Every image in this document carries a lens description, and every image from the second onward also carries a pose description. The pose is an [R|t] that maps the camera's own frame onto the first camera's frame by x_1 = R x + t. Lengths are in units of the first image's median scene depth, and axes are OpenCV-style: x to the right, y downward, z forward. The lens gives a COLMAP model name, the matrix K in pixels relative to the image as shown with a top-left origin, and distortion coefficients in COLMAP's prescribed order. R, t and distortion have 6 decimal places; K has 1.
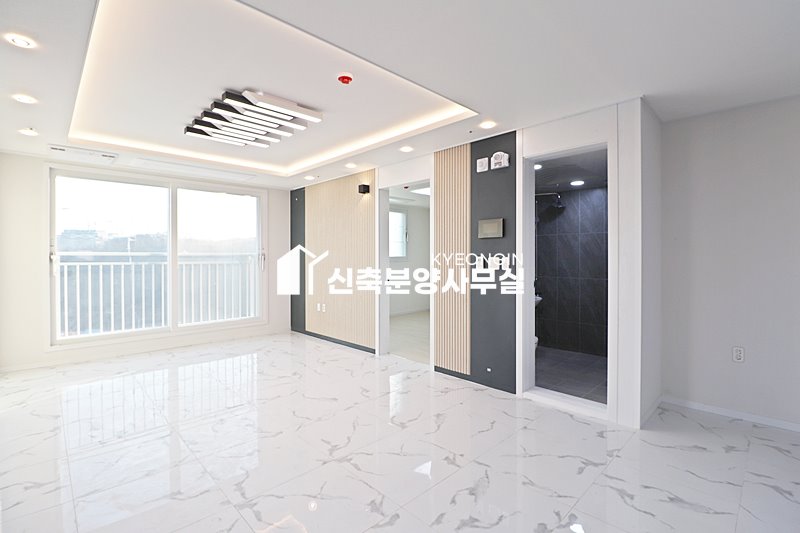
lens RADIAL K [[372.0, 0, 400.2], [0, 372.0, 258.5], [0, 0, 1]] dist [-0.005173, -0.011656]
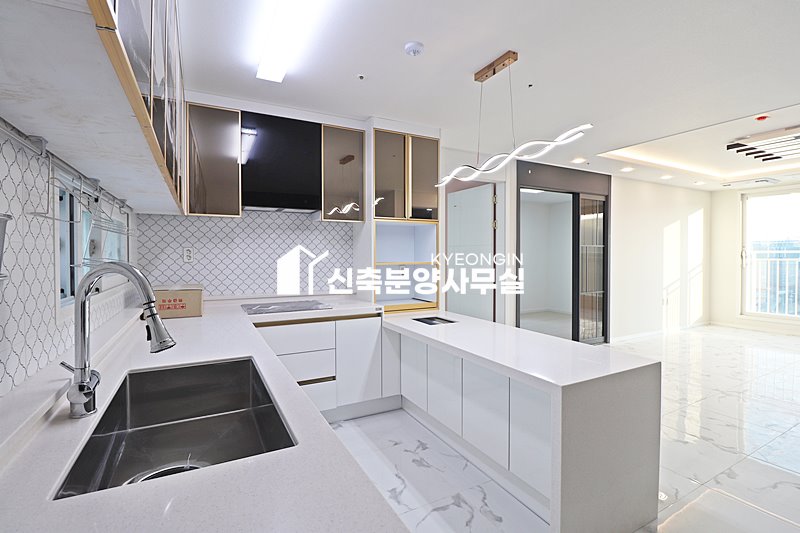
lens RADIAL K [[372.0, 0, 400.2], [0, 372.0, 258.5], [0, 0, 1]] dist [-0.005173, -0.011656]
pose [[-0.275616, 0.012364, -0.961188, 1.259515], [-0.001588, 0.999910, 0.013317, -0.008287], [0.961267, 0.005196, -0.275571, 0.125861]]
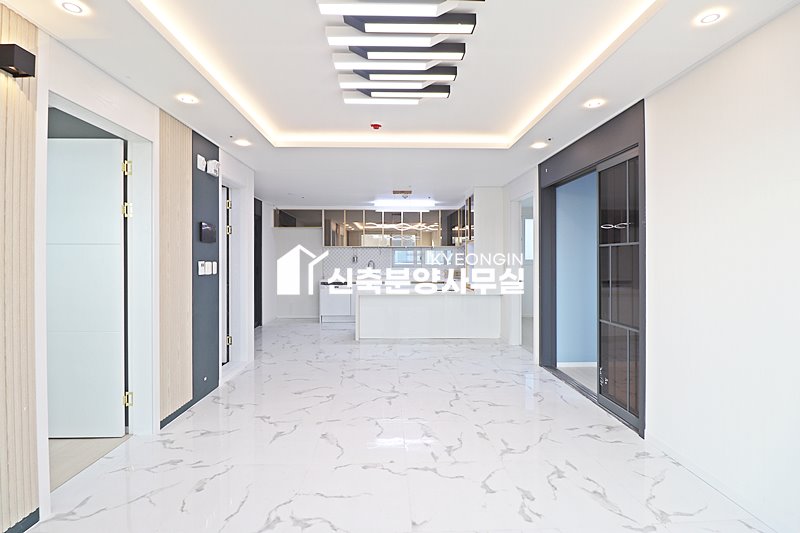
lens RADIAL K [[372.0, 0, 400.2], [0, 372.0, 258.5], [0, 0, 1]] dist [-0.005173, -0.011656]
pose [[-0.738185, 0.003773, 0.674587, -0.967236], [0.006069, 0.999981, 0.001047, -0.012557], [-0.674570, 0.004867, -0.738194, 1.688976]]
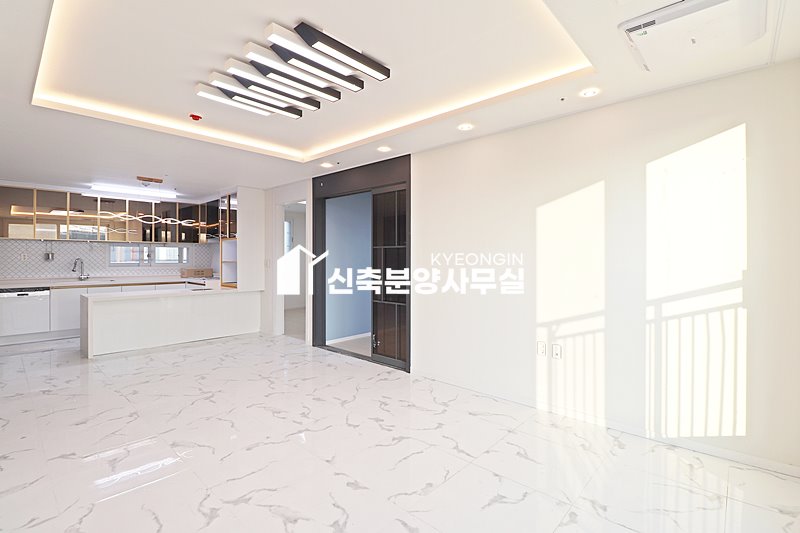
lens RADIAL K [[372.0, 0, 400.2], [0, 372.0, 258.5], [0, 0, 1]] dist [-0.005173, -0.011656]
pose [[-0.998060, -0.001133, -0.062255, -0.671704], [-0.001539, 0.999978, 0.006469, -0.011213], [0.062246, 0.006553, -0.998039, 2.025308]]
